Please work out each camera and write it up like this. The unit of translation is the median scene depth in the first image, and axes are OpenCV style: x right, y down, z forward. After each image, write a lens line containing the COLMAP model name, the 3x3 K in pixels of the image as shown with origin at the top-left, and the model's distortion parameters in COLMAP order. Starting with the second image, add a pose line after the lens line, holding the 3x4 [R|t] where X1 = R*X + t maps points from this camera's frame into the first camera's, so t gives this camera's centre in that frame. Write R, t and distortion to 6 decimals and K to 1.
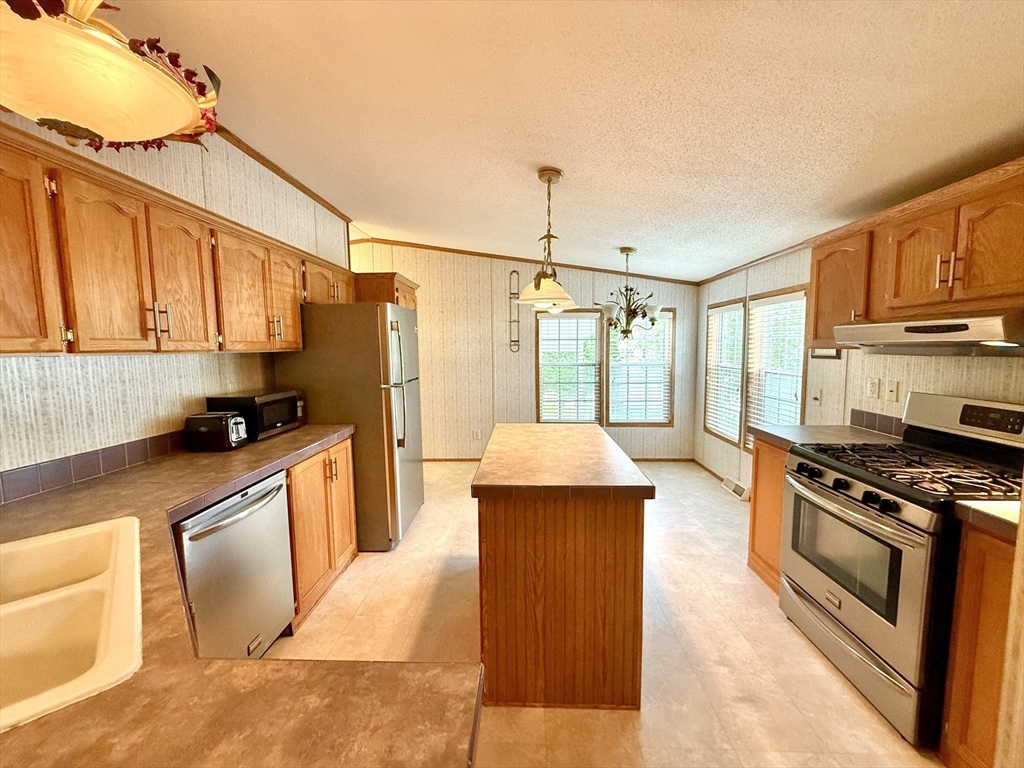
lens RADIAL K [[407.7, 0, 511.2], [0, 407.7, 382.7], [0, 0, 1]] dist [0.001406, -0.000522]
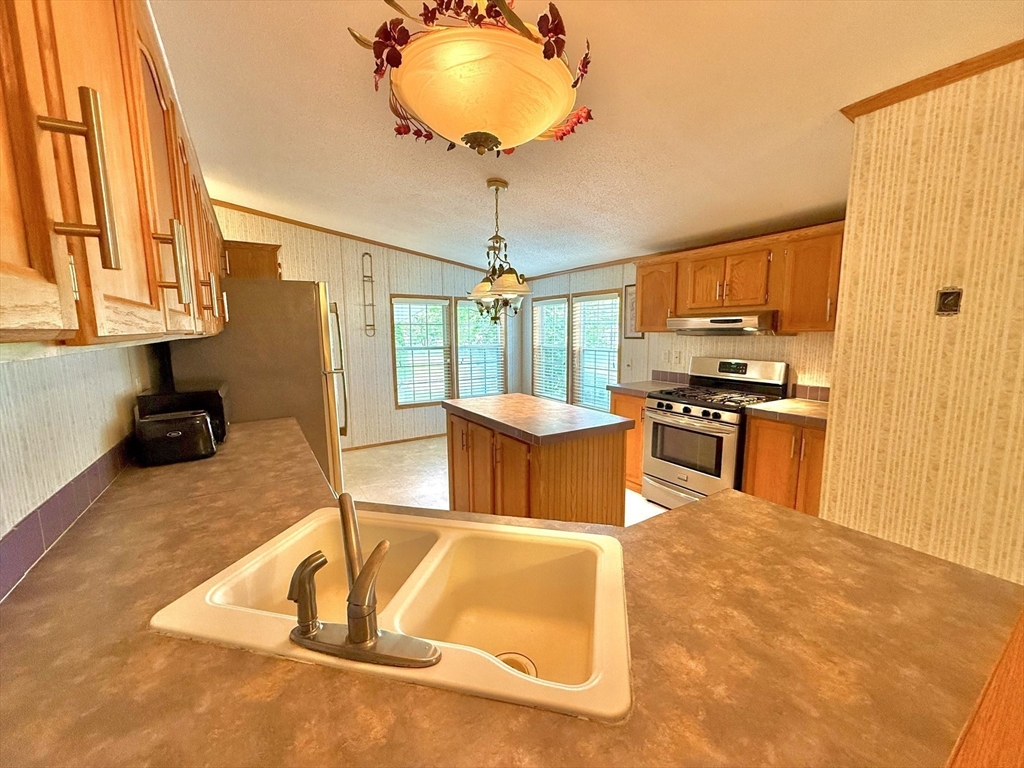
lens RADIAL K [[407.7, 0, 511.2], [0, 407.7, 382.7], [0, 0, 1]] dist [0.001406, -0.000522]
pose [[0.824616, -0.068899, 0.561482, -0.572369], [0.049179, 0.997529, 0.050179, 0.006679], [-0.563551, -0.013765, 0.825966, -0.010654]]
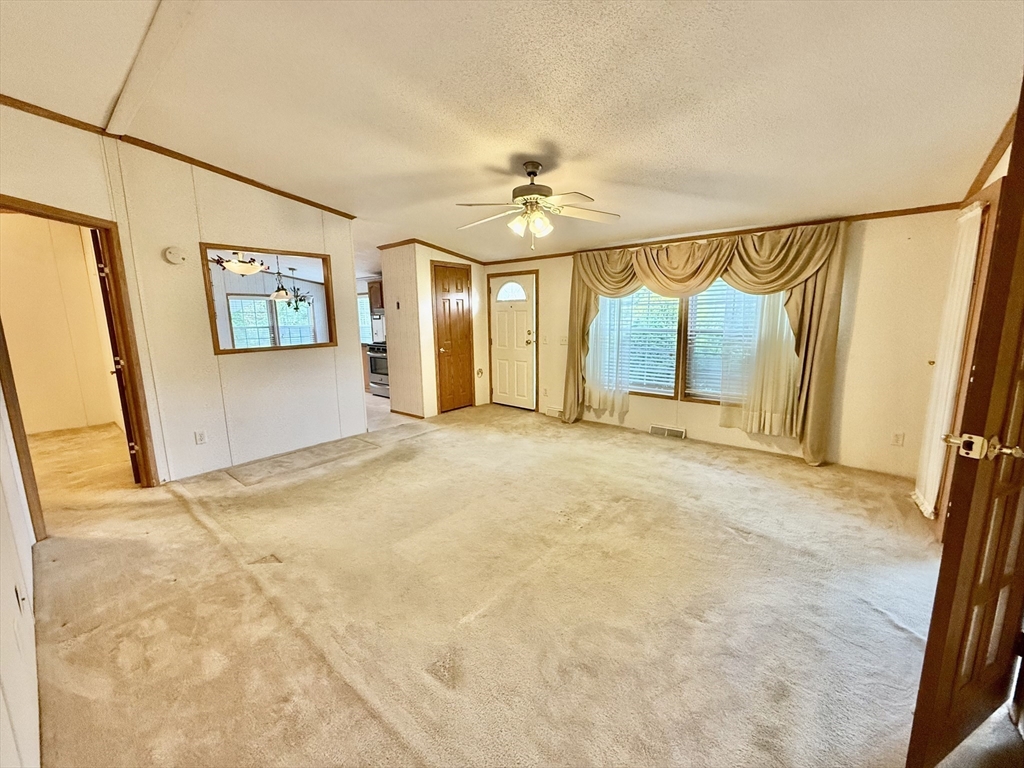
lens RADIAL K [[407.7, 0, 511.2], [0, 407.7, 382.7], [0, 0, 1]] dist [0.001406, -0.000522]
pose [[0.614095, -0.126748, 0.778988, -1.146255], [0.077576, 0.991934, 0.100241, 0.203985], [-0.785410, -0.001127, 0.618975, -1.844935]]
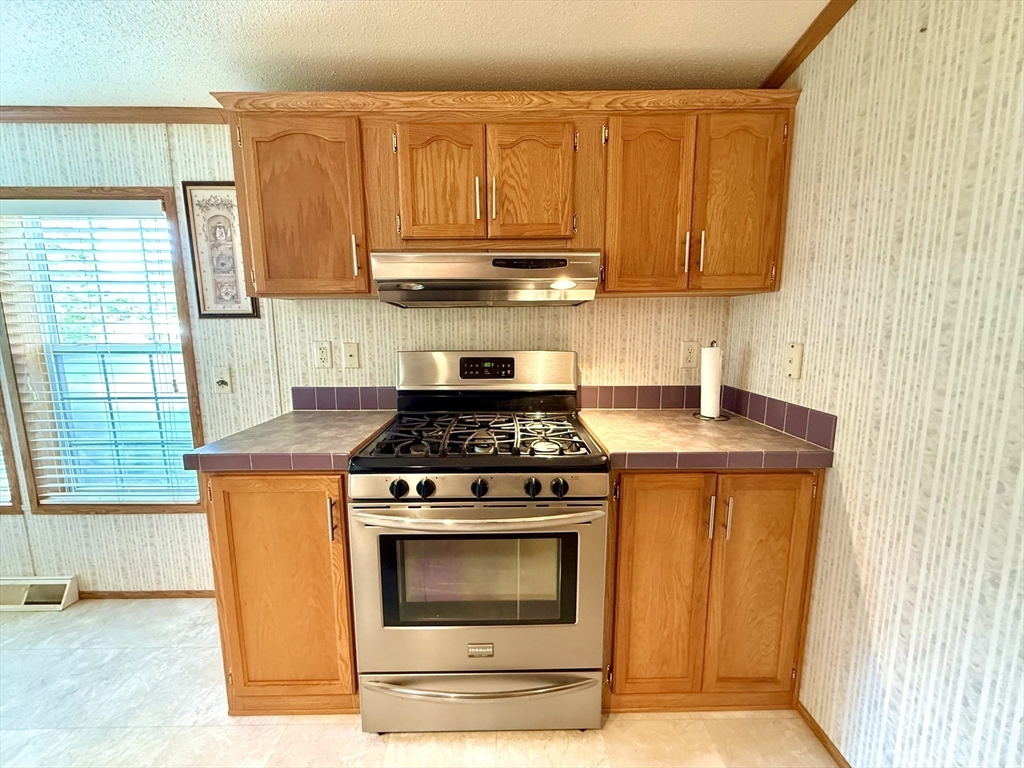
lens RADIAL K [[407.7, 0, 511.2], [0, 407.7, 382.7], [0, 0, 1]] dist [0.001406, -0.000522]
pose [[-0.049612, -0.132589, 0.989929, 0.120322], [0.094350, 0.986095, 0.136804, -0.006338], [-0.994302, 0.100187, -0.036412, 0.704087]]
